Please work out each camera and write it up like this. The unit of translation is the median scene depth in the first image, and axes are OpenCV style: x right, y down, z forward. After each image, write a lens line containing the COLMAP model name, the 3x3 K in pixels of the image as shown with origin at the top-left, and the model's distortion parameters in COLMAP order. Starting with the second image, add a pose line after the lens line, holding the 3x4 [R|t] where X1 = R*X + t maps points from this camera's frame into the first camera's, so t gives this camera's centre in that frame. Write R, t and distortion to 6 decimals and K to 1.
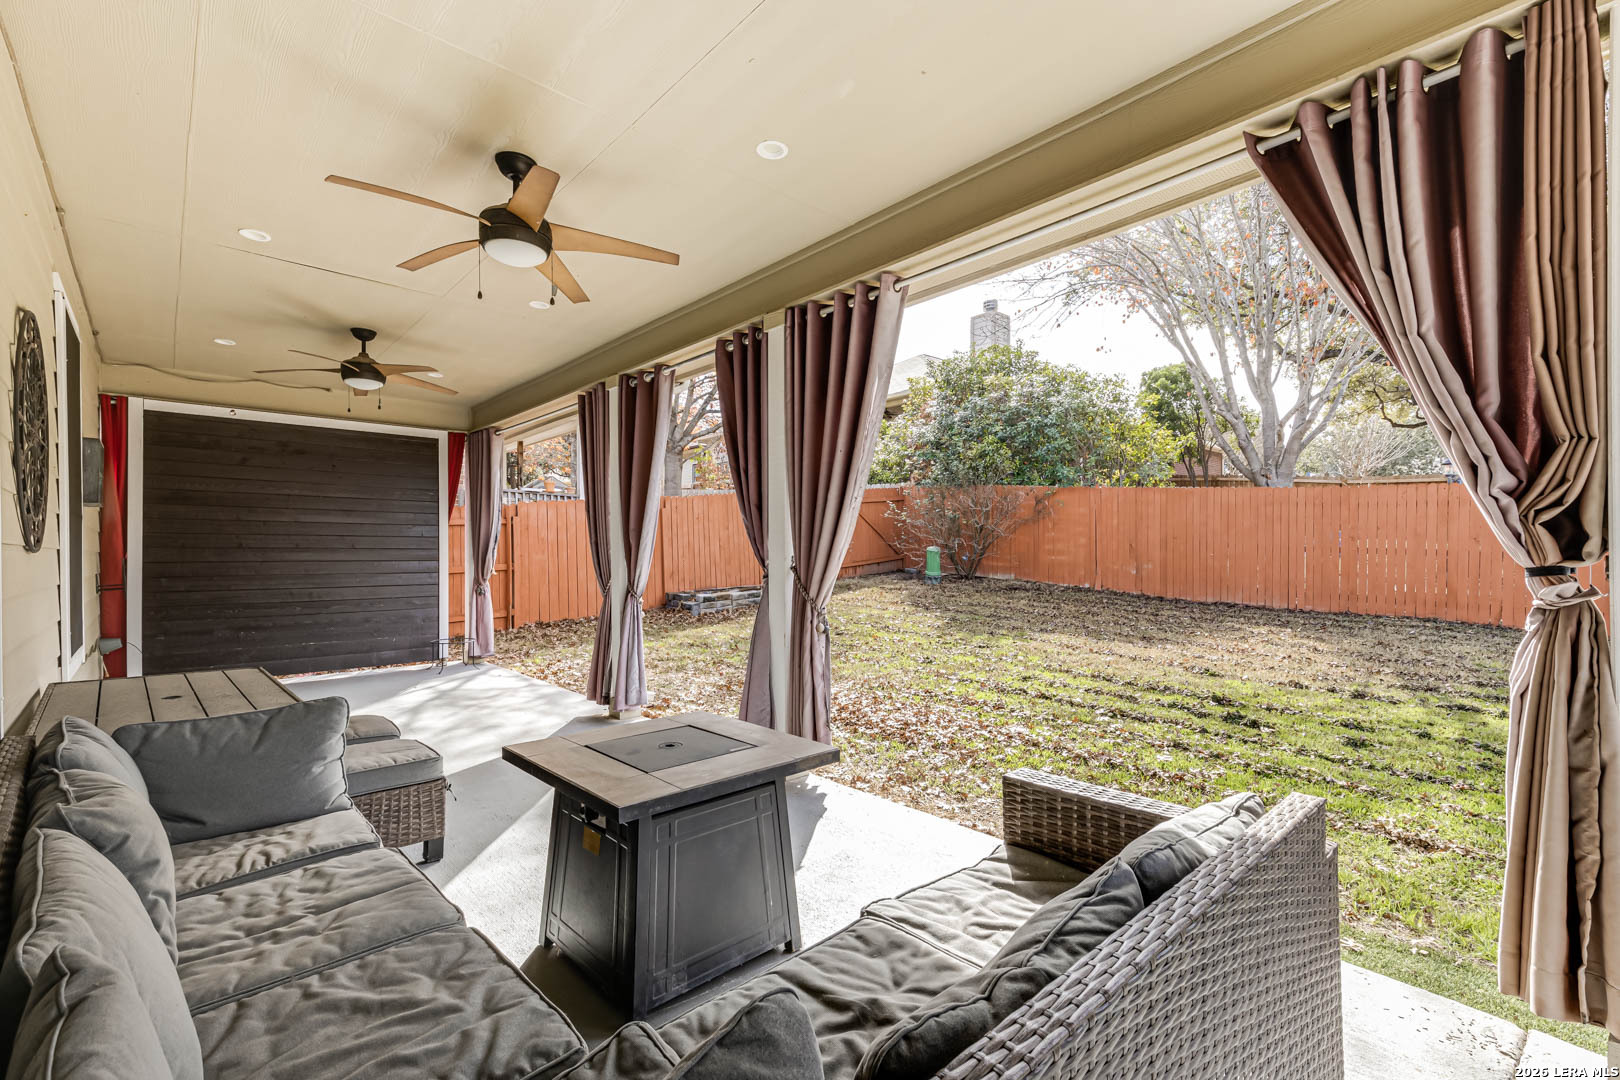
lens RADIAL K [[717.3, 0, 799.9], [0, 717.3, 535.4], [0, 0, 1]] dist [0.021845, -0.000934]
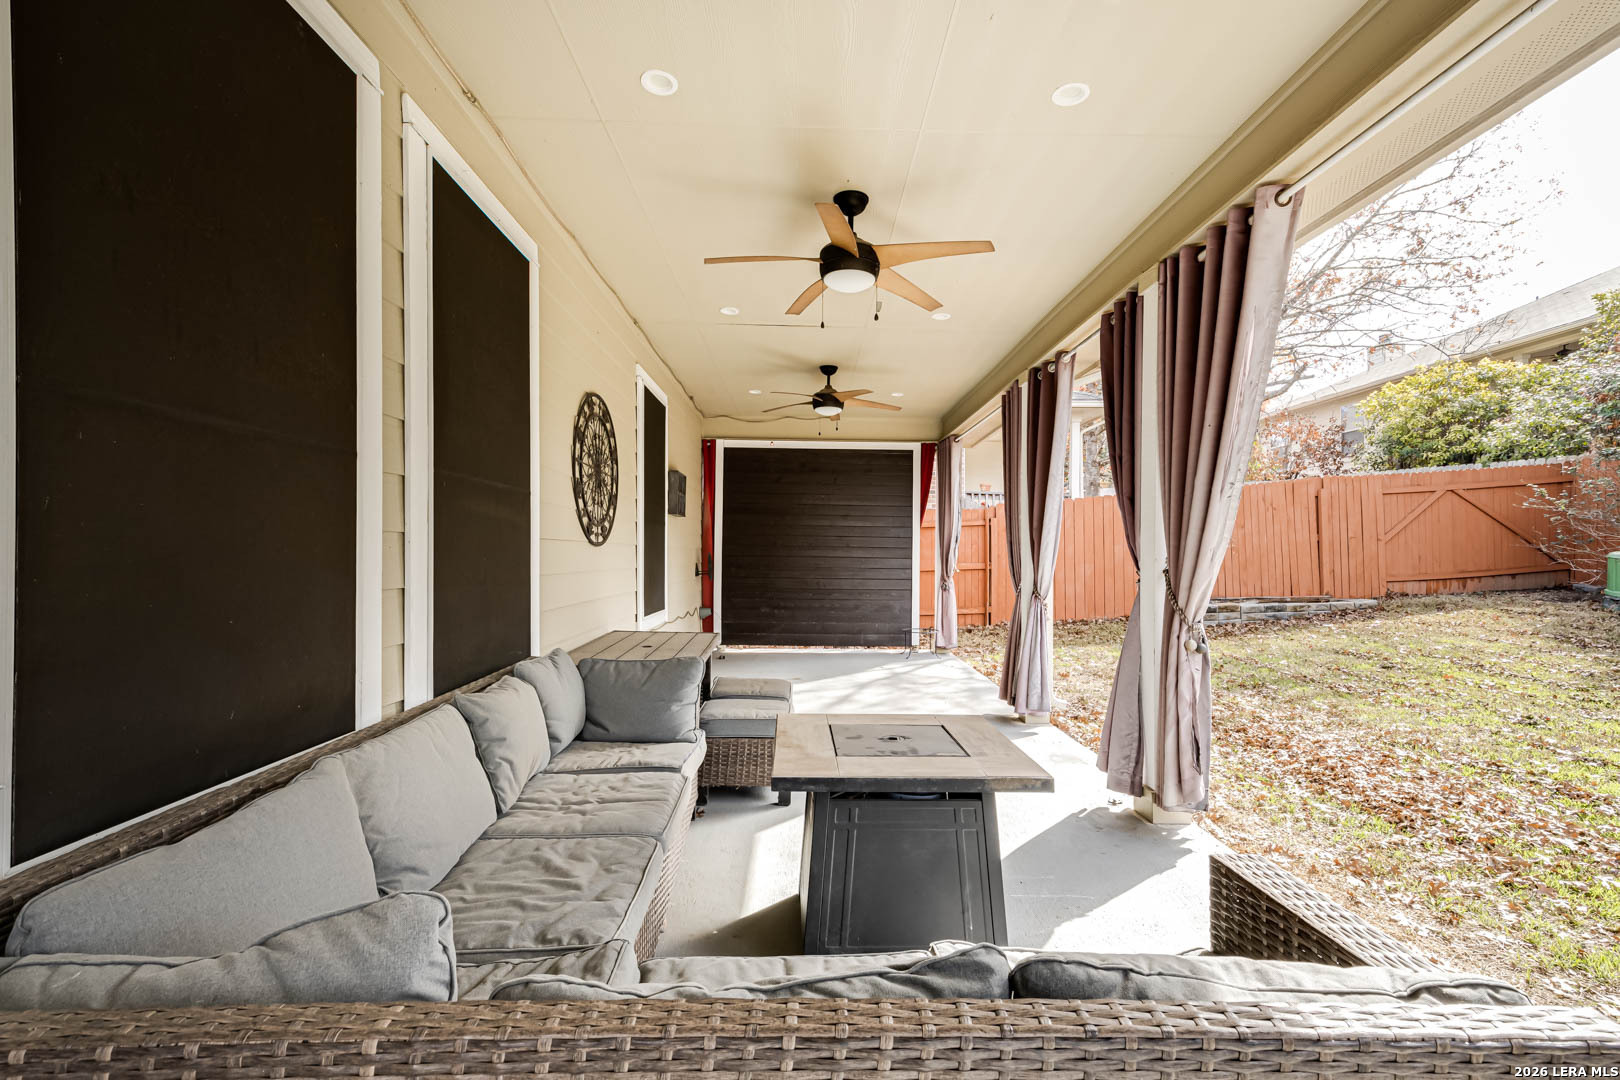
lens RADIAL K [[717.3, 0, 798.7], [0, 717.3, 535.4], [0, 0, 1]] dist [0.021845, -0.000934]
pose [[0.756732, -0.004650, -0.653708, 0.162275], [0.003017, 0.999989, -0.003620, 0.004213], [0.653718, 0.000767, 0.756738, 0.063695]]
